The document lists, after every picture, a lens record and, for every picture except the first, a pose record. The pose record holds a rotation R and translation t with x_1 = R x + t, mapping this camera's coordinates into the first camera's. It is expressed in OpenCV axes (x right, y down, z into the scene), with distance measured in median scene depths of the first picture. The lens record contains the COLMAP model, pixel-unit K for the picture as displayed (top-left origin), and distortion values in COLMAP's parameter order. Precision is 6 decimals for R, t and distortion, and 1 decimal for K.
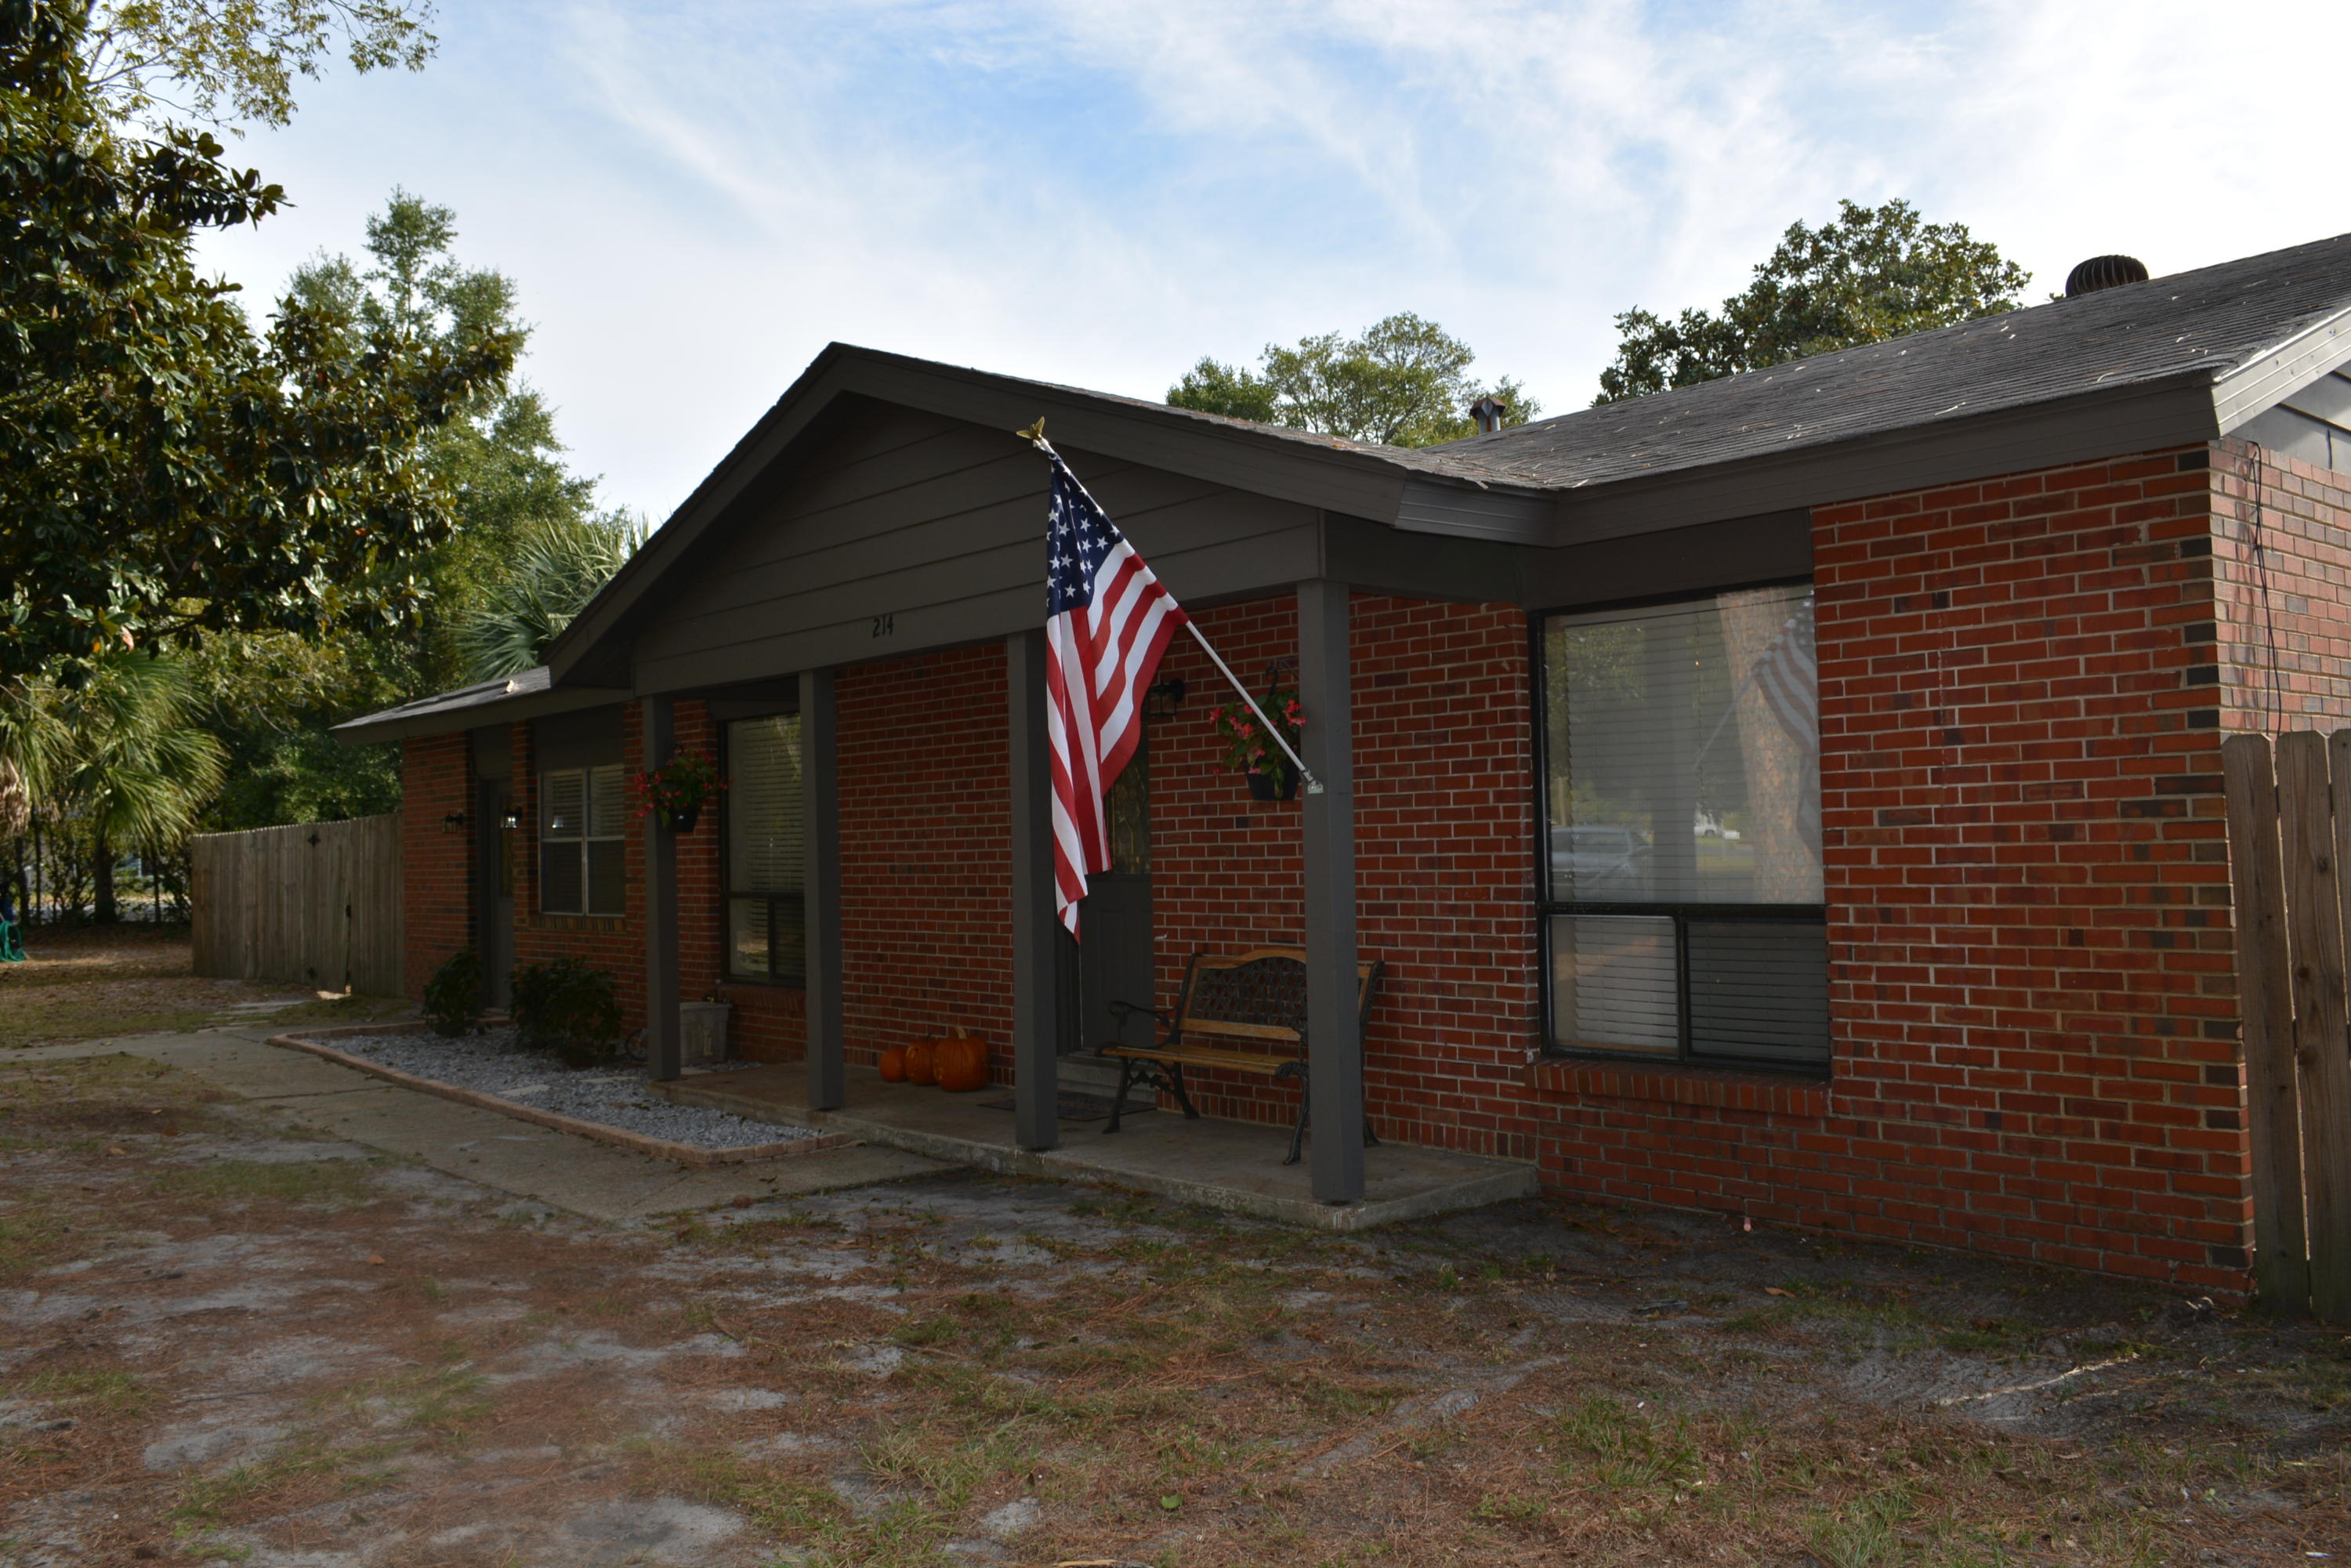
lens RADIAL K [[1886.4, 0, 1165.1], [0, 1886.4, 779.9], [0, 0, 1]] dist [-0.014366, 0.010425]
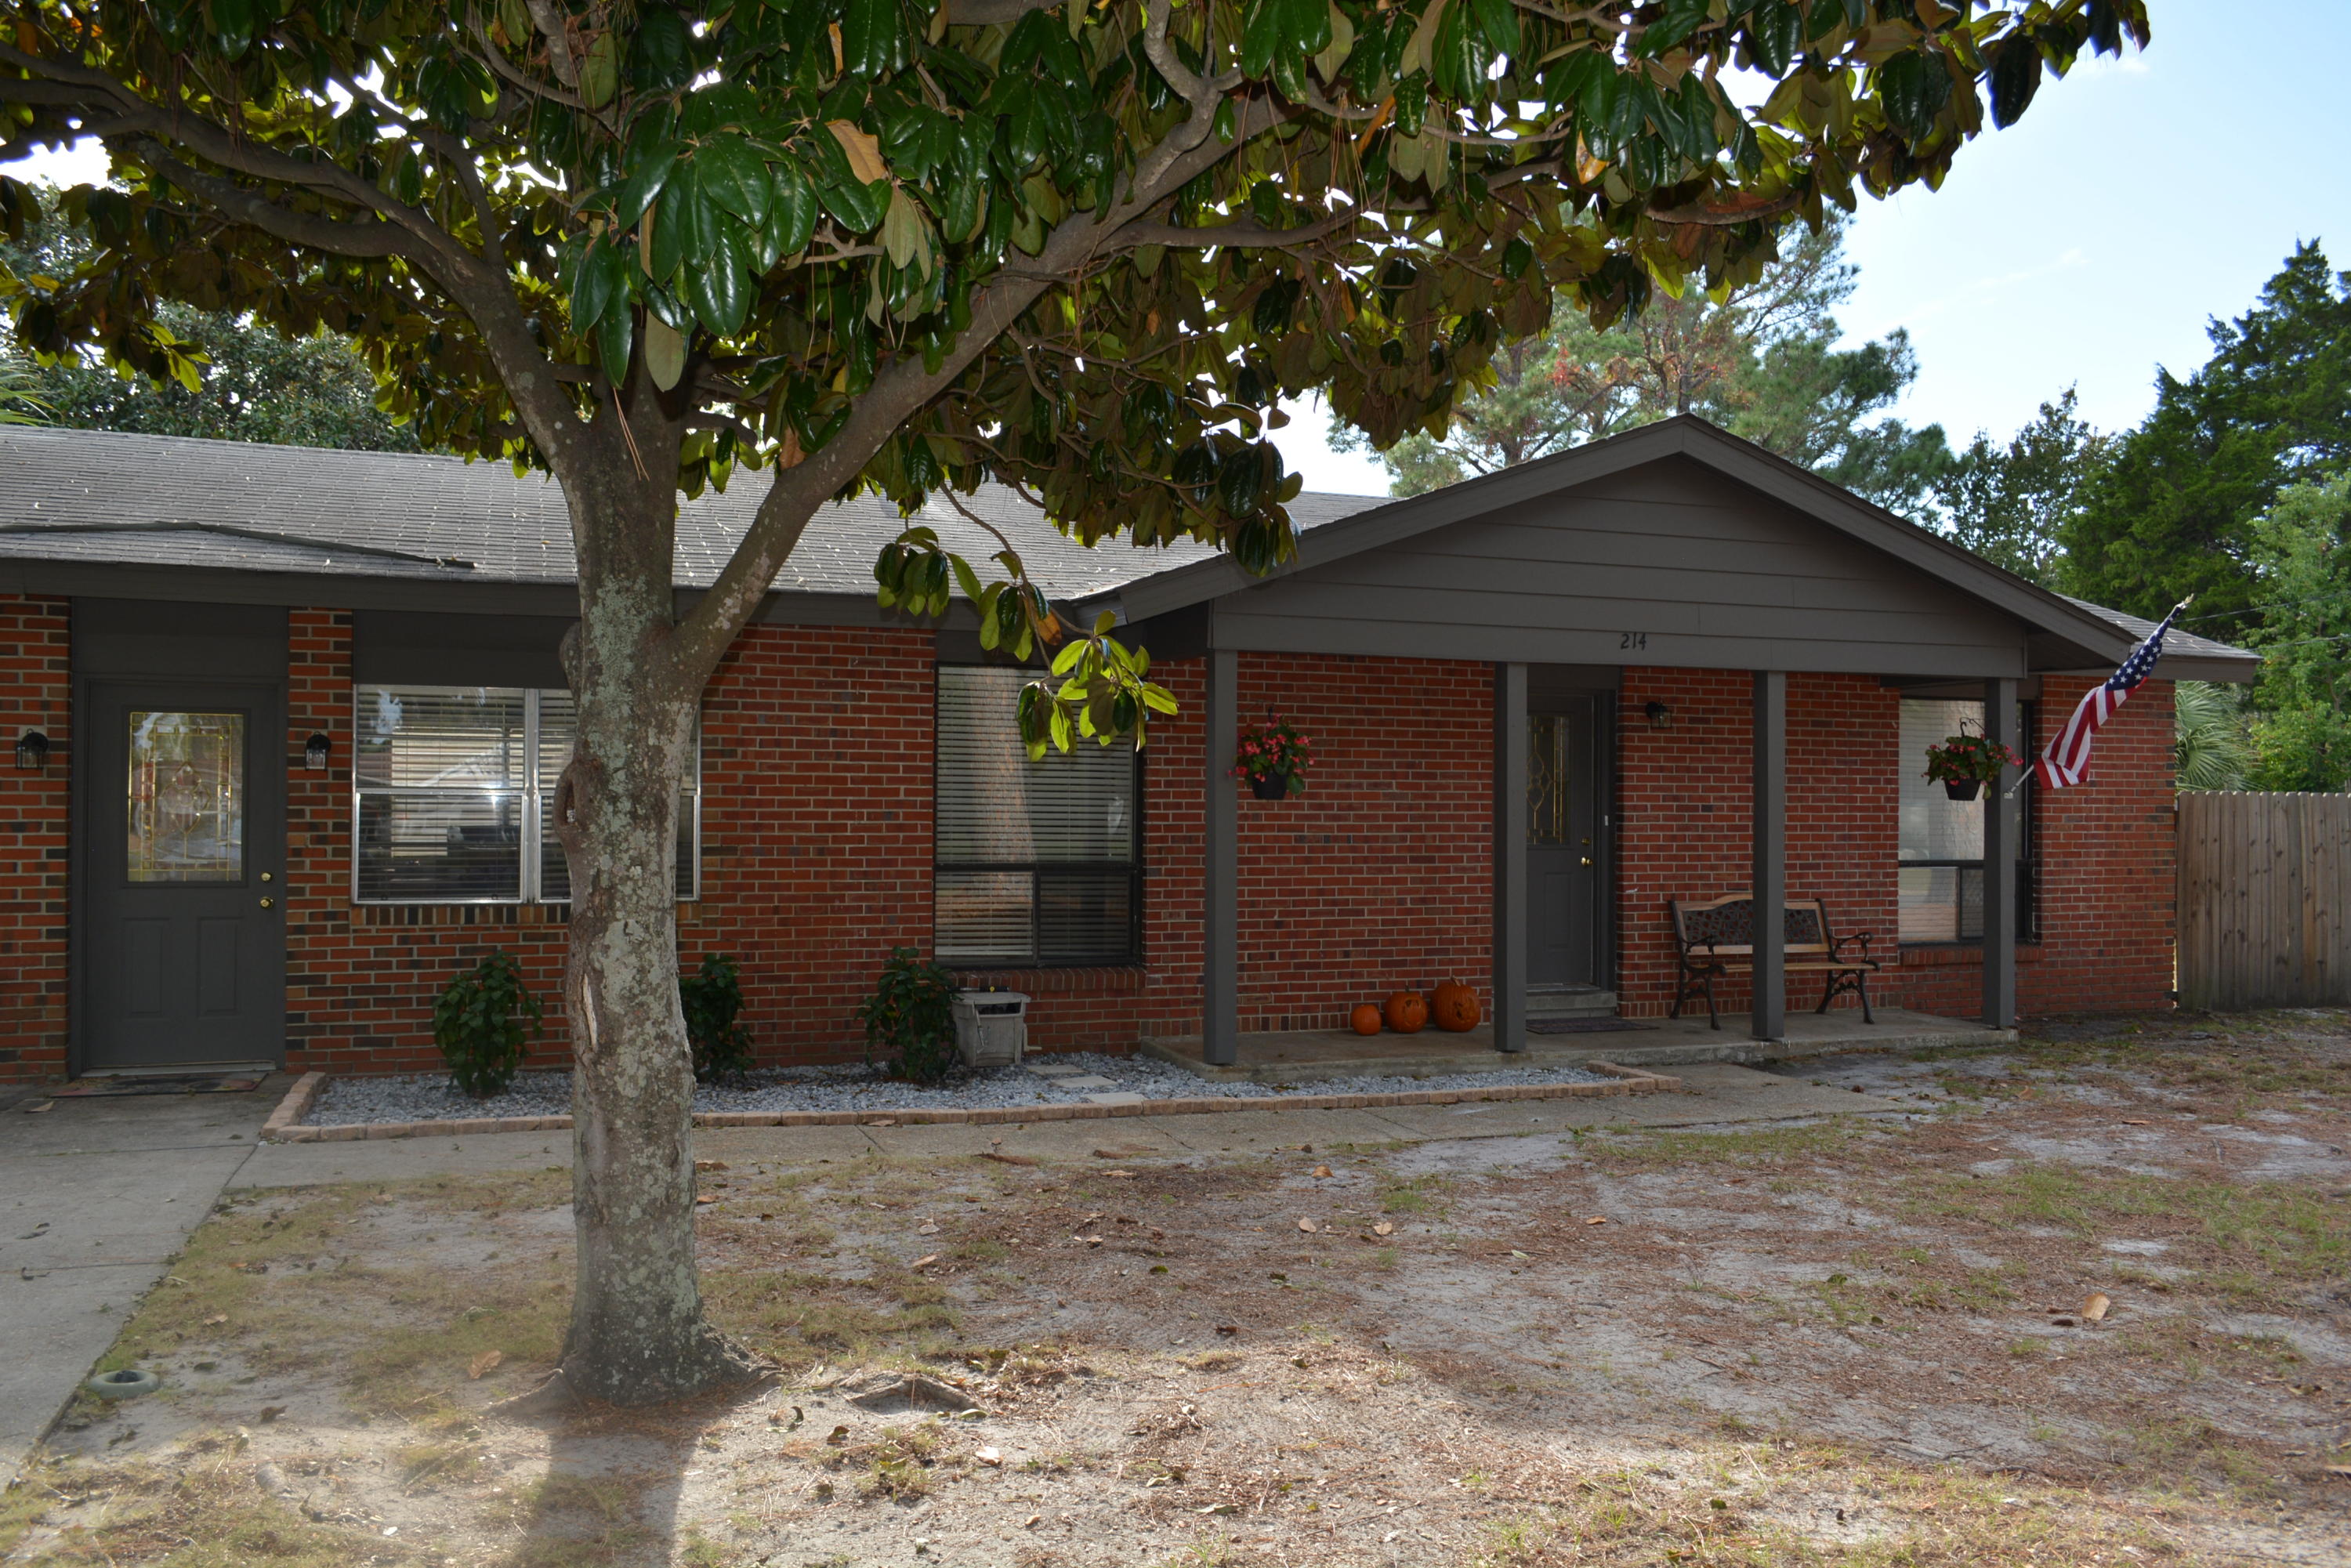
lens RADIAL K [[1886.4, 0, 1165.5], [0, 1886.4, 777.6], [0, 0, 1]] dist [-0.014366, 0.010425]
pose [[0.346015, 0.039216, 0.937409, -1.454306], [-0.045508, 0.998652, -0.024980, 0.053801], [-0.937125, -0.034016, 0.347333, 0.888287]]
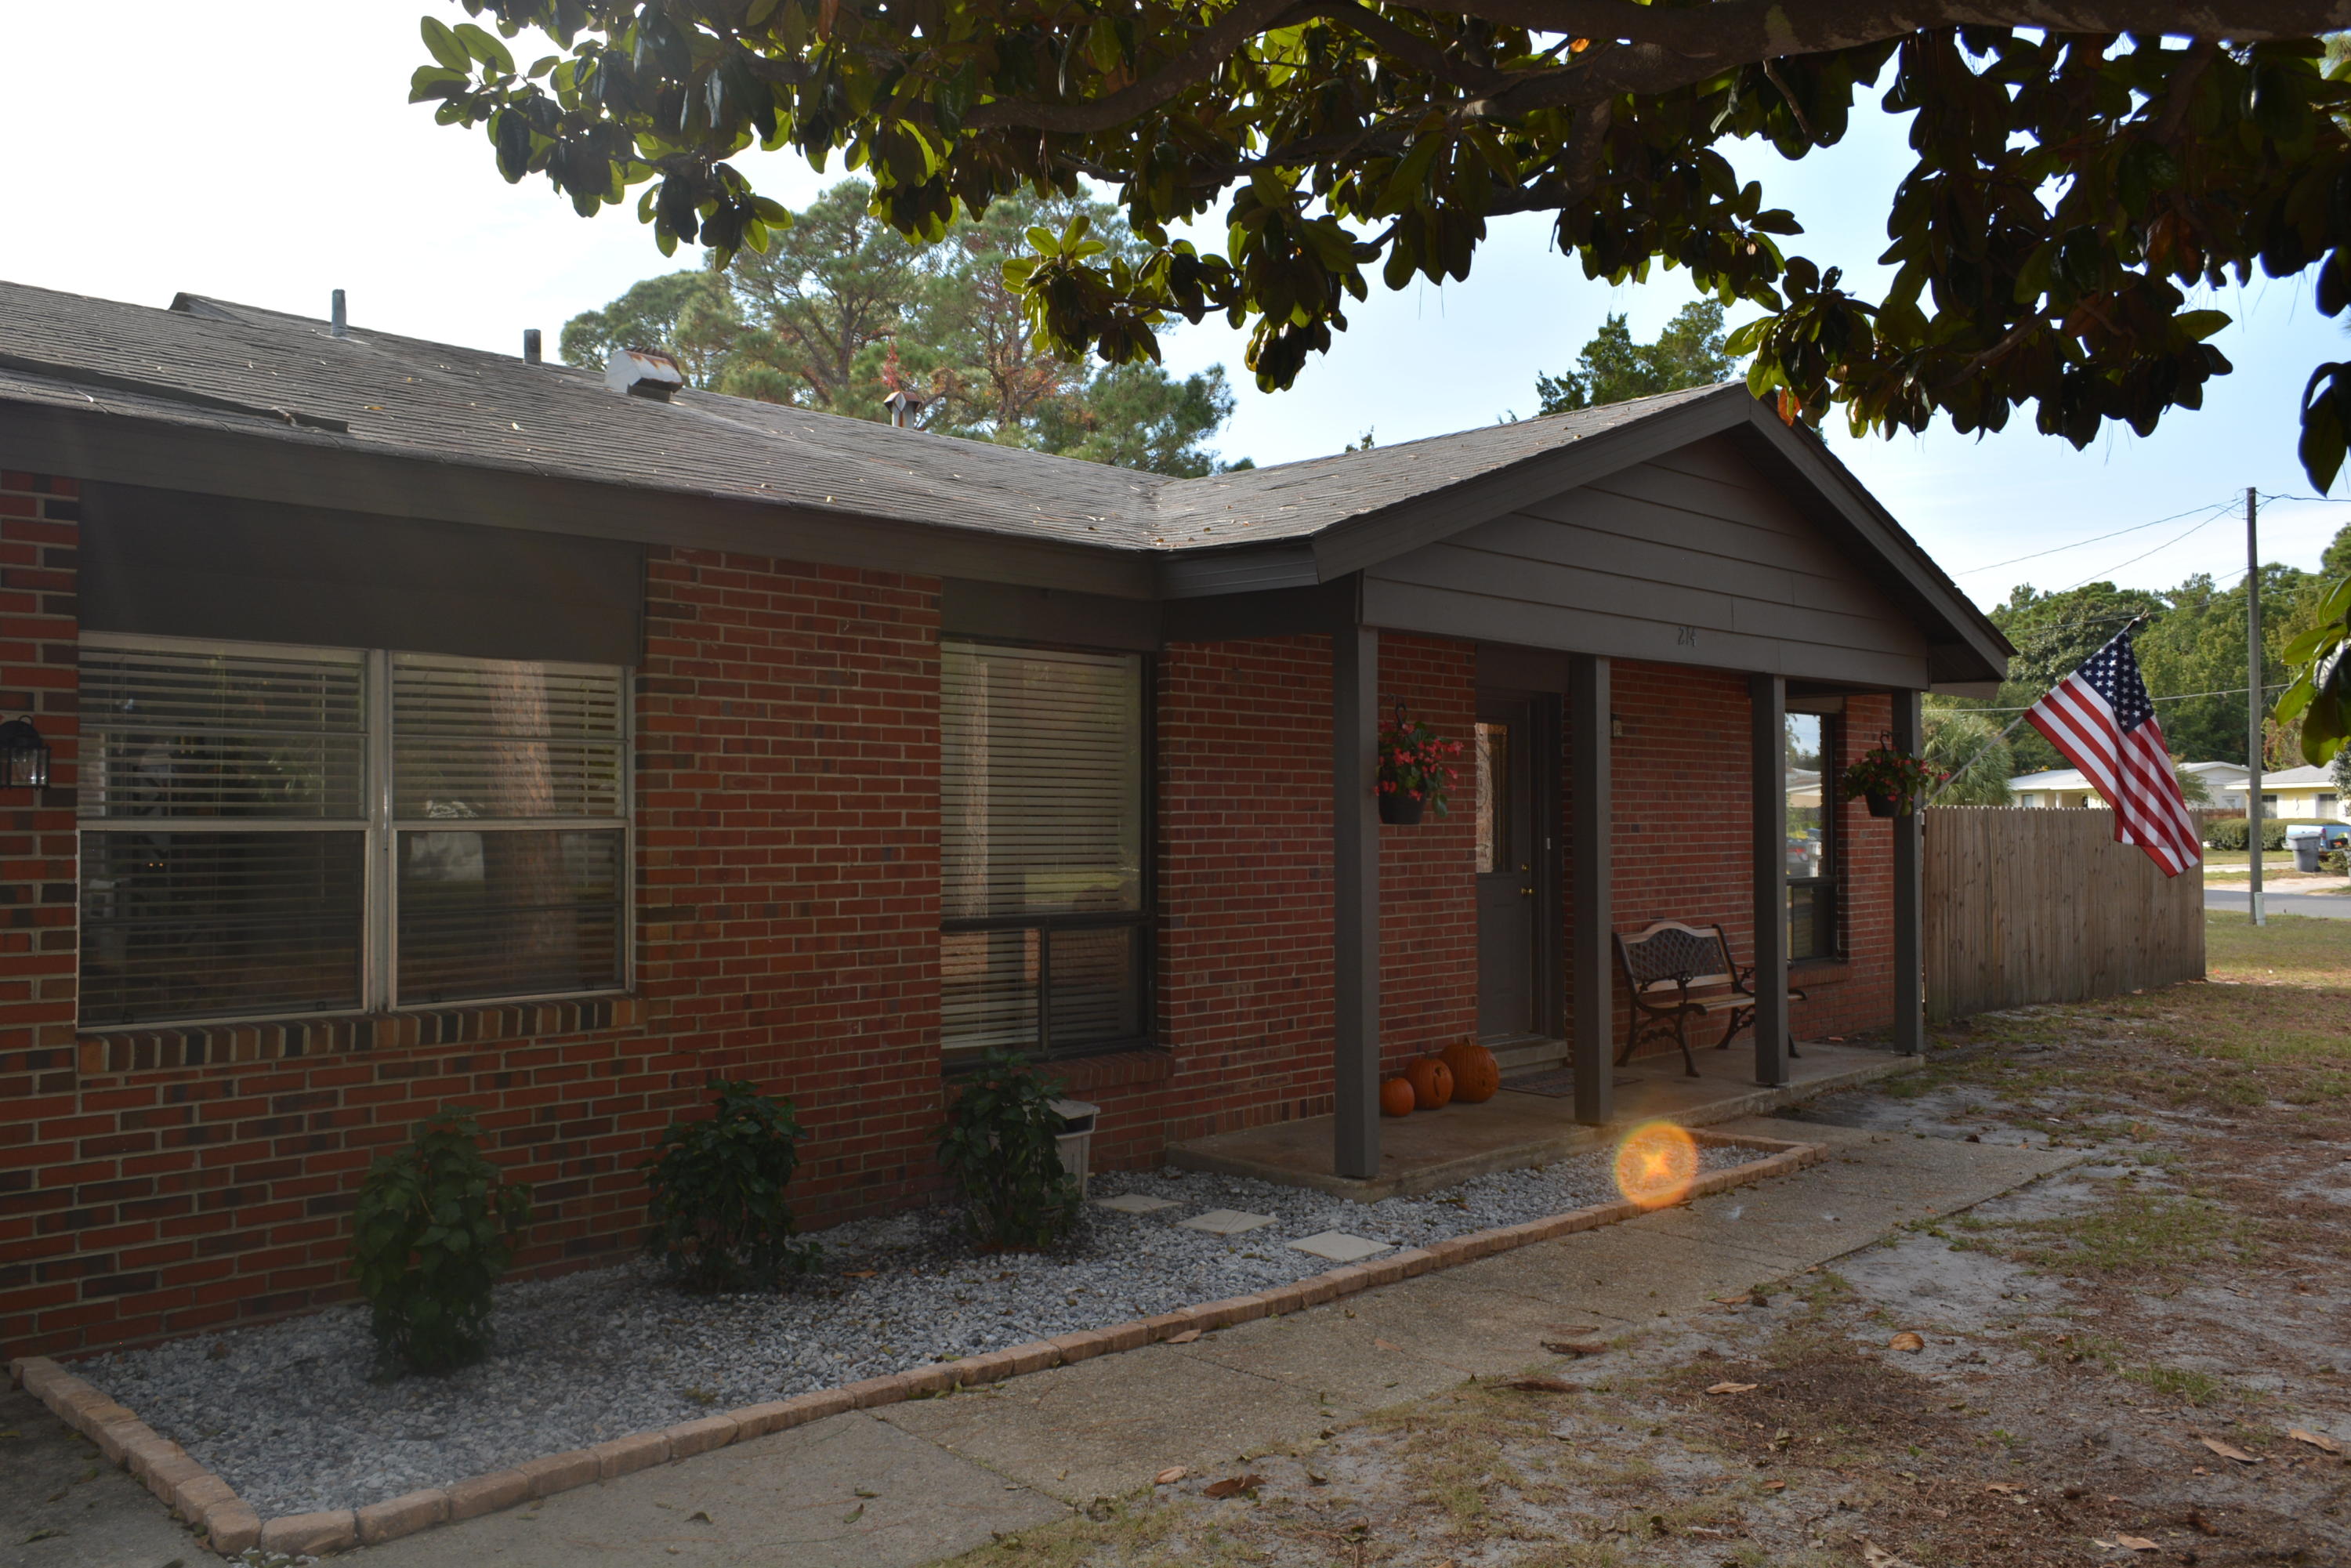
lens RADIAL K [[1886.4, 0, 1198.9], [0, 1886.4, 778.3], [0, 0, 1]] dist [-0.014366, 0.010425]
pose [[-0.097404, 0.049491, 0.994014, -1.214529], [-0.024645, 0.998337, -0.052122, 0.062906], [-0.994940, -0.029574, -0.096022, 1.422268]]
